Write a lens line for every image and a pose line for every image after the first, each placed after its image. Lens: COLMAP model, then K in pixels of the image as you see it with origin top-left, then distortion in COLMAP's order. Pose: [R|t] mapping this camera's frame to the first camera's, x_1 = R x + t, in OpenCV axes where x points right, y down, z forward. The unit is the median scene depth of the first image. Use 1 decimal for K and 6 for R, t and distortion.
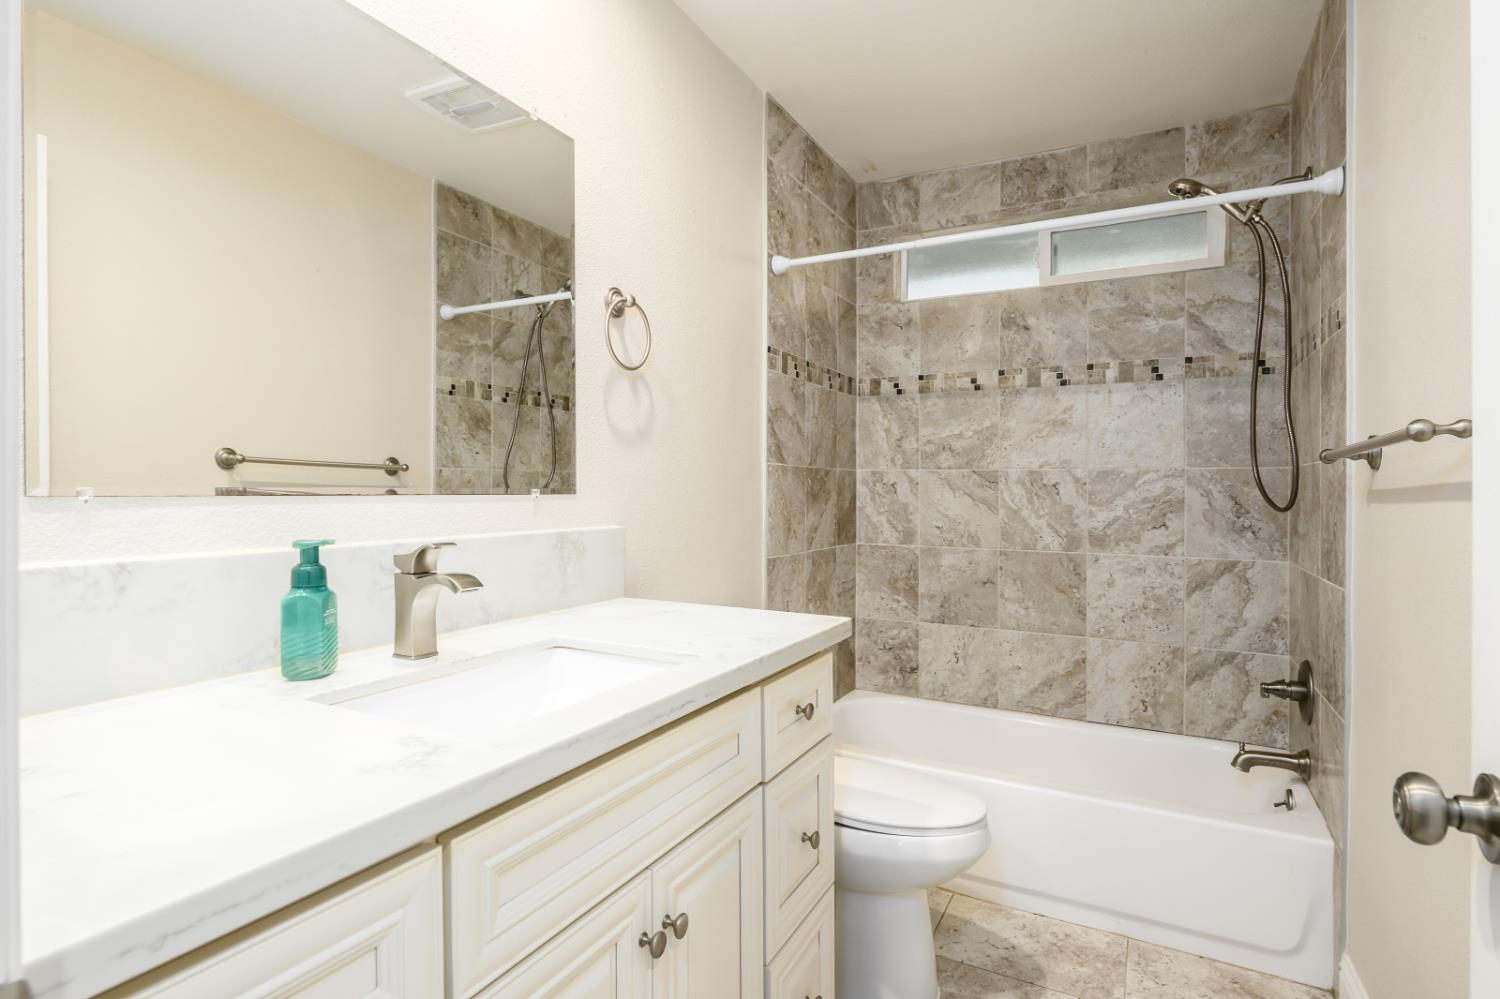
lens RADIAL K [[759.4, 0, 750.0], [0, 759.4, 499.5], [0, 0, 1]] dist [-0.000492, -0.000018]
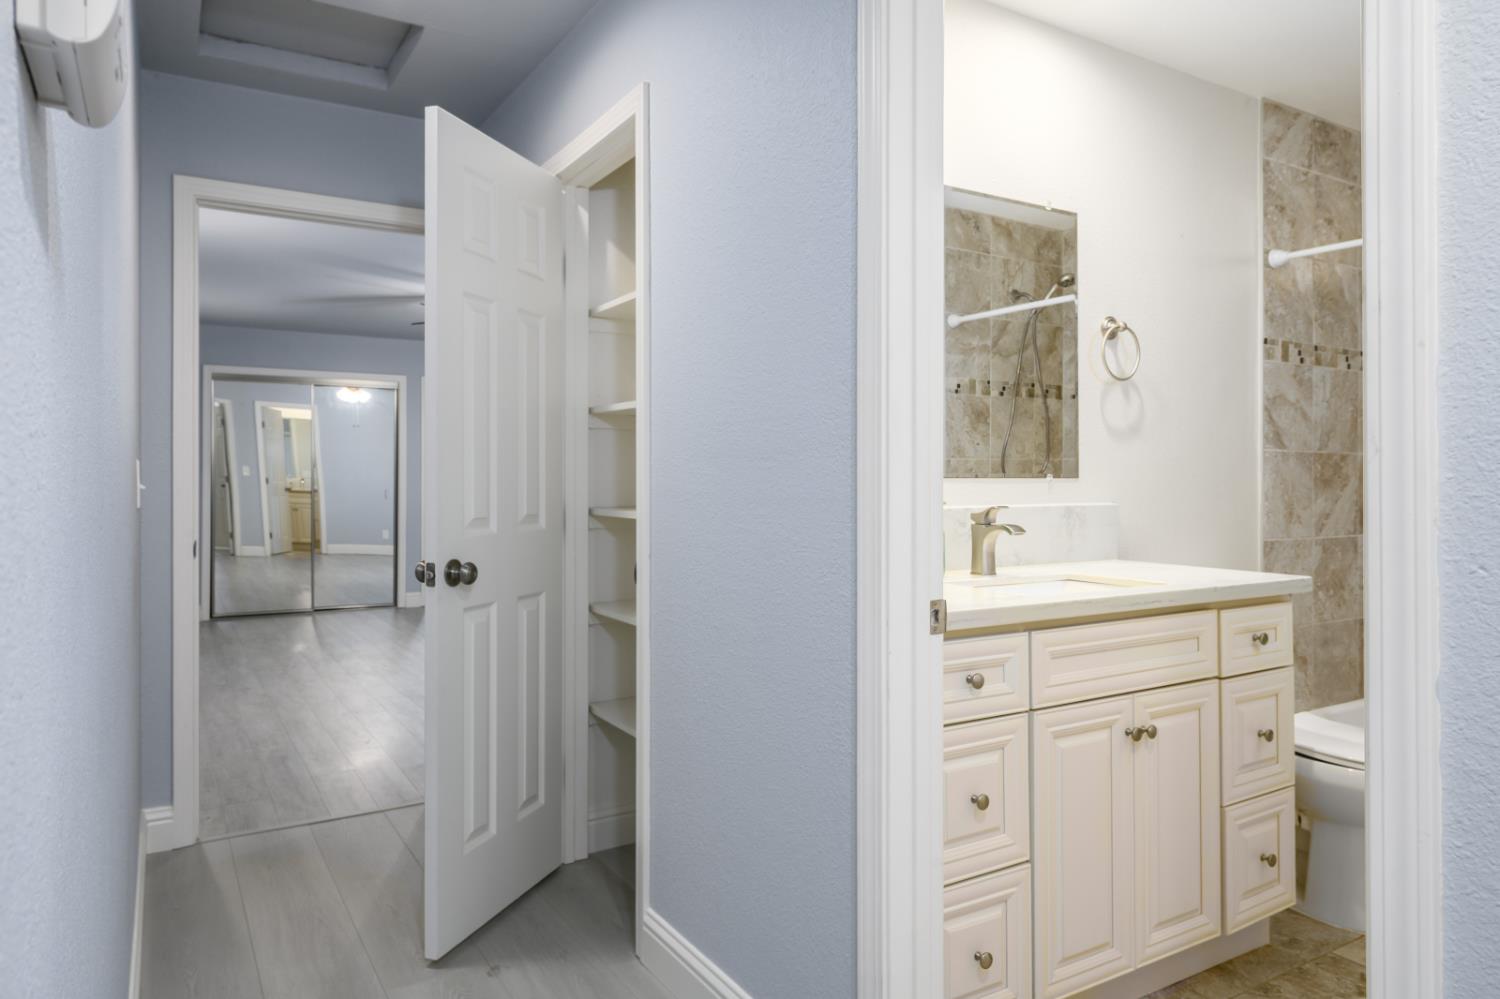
lens RADIAL K [[963.9, 0, 745.7], [0, 963.9, 479.7], [0, 0, 1]] dist [0.005247, 0.001168]
pose [[0.858952, -0.003381, -0.512044, 0.080068], [-0.003878, 0.999907, -0.013108, 0.012105], [0.512041, 0.013245, 0.858859, -0.448187]]
